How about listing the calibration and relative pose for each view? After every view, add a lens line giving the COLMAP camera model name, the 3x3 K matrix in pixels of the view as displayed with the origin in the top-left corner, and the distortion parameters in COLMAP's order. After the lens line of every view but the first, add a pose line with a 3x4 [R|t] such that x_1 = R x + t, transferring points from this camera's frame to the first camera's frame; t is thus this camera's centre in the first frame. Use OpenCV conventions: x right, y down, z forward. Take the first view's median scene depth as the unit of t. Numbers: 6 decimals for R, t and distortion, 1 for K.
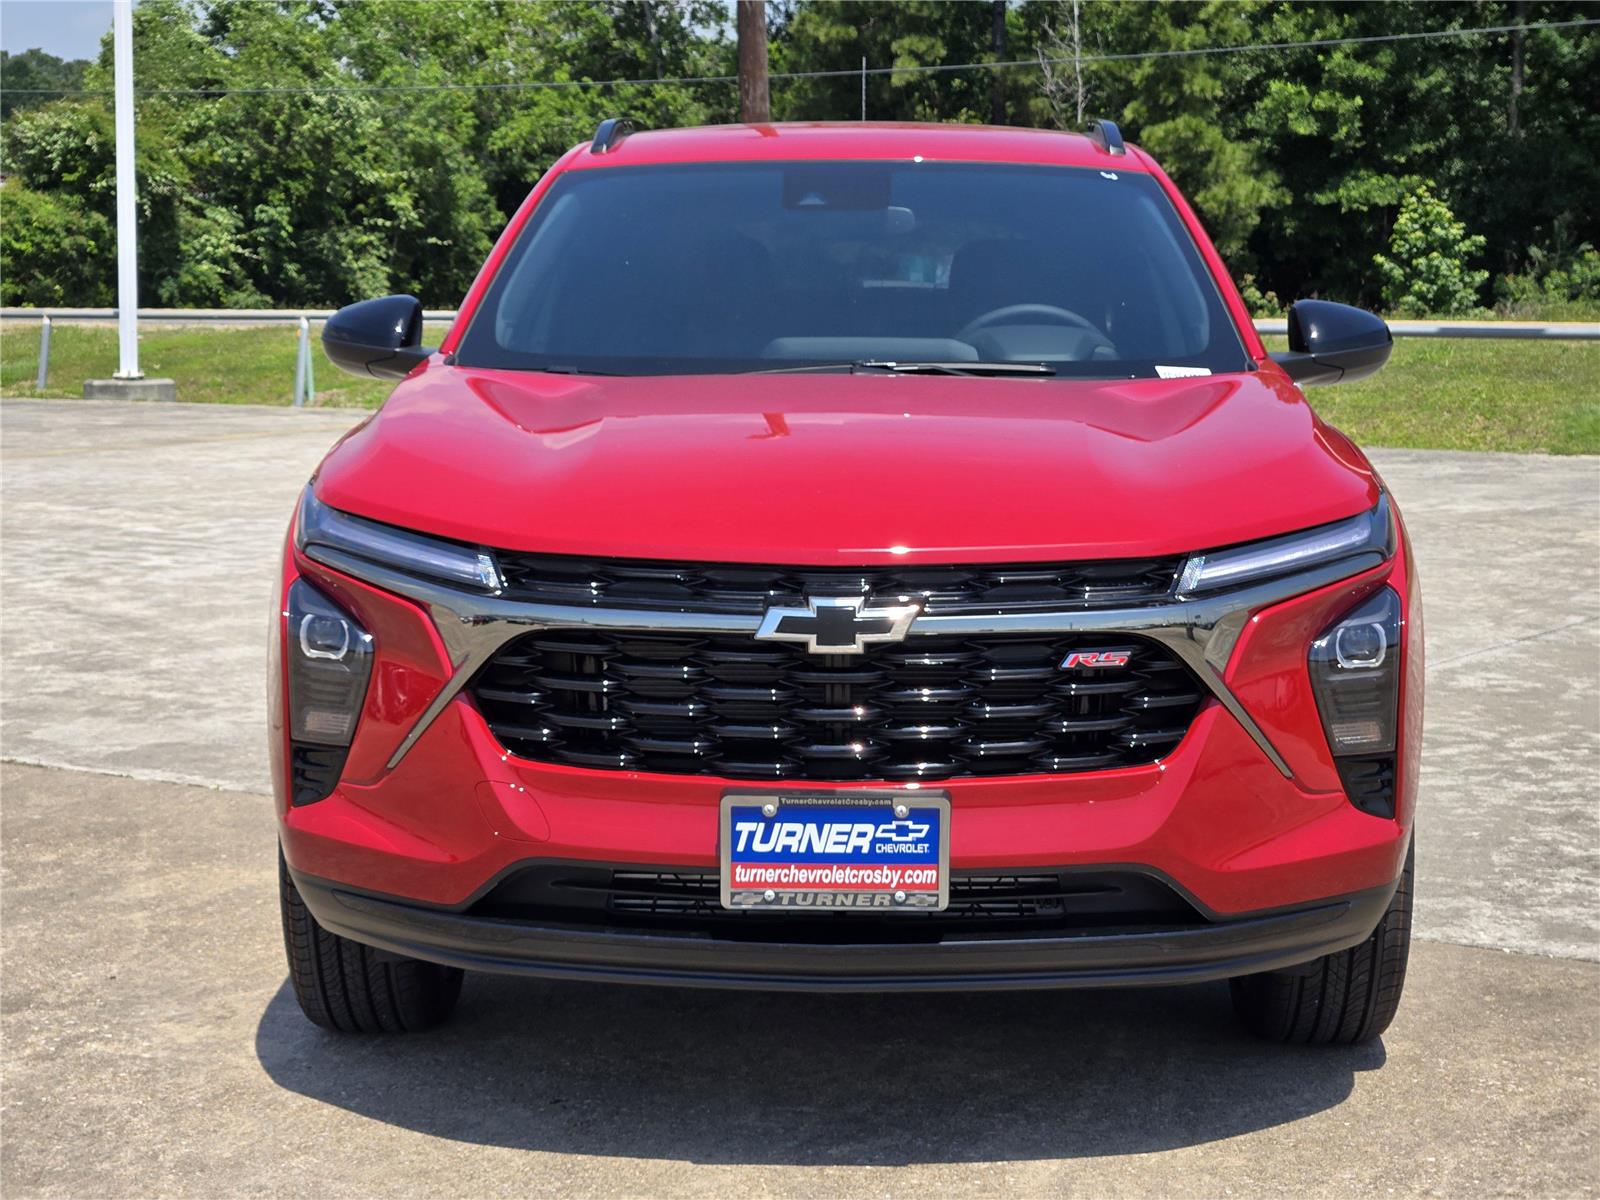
lens RADIAL K [[2997.0, 0, 744.7], [0, 2997.0, 628.6], [0, 0, 1]] dist [-0.012048, 0.000000]
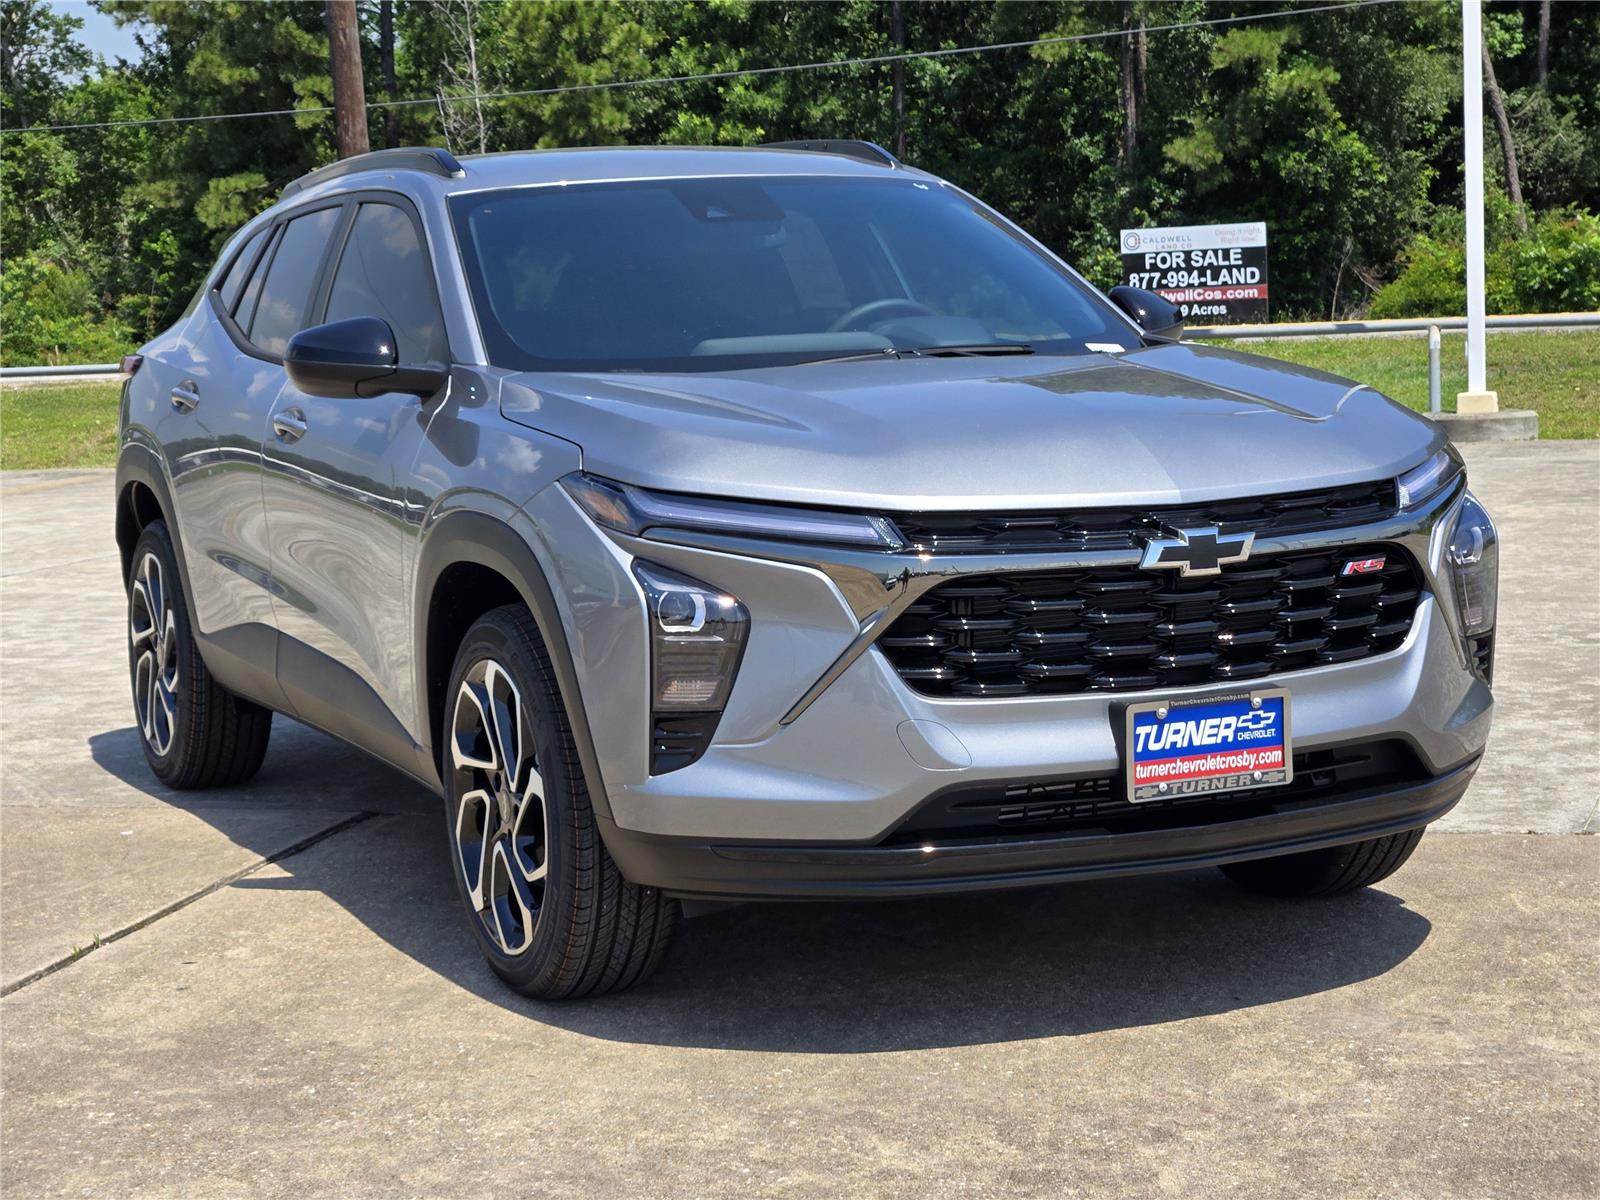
lens RADIAL K [[2997.0, 0, 800.3], [0, 2997.0, 613.1], [0, 0, 1]] dist [-0.012048, 0.000000]
pose [[0.899060, -0.087502, 0.428992, -0.580321], [0.097277, 0.995257, -0.000866, 0.008349], [-0.426881, 0.042510, 0.903308, 0.003158]]
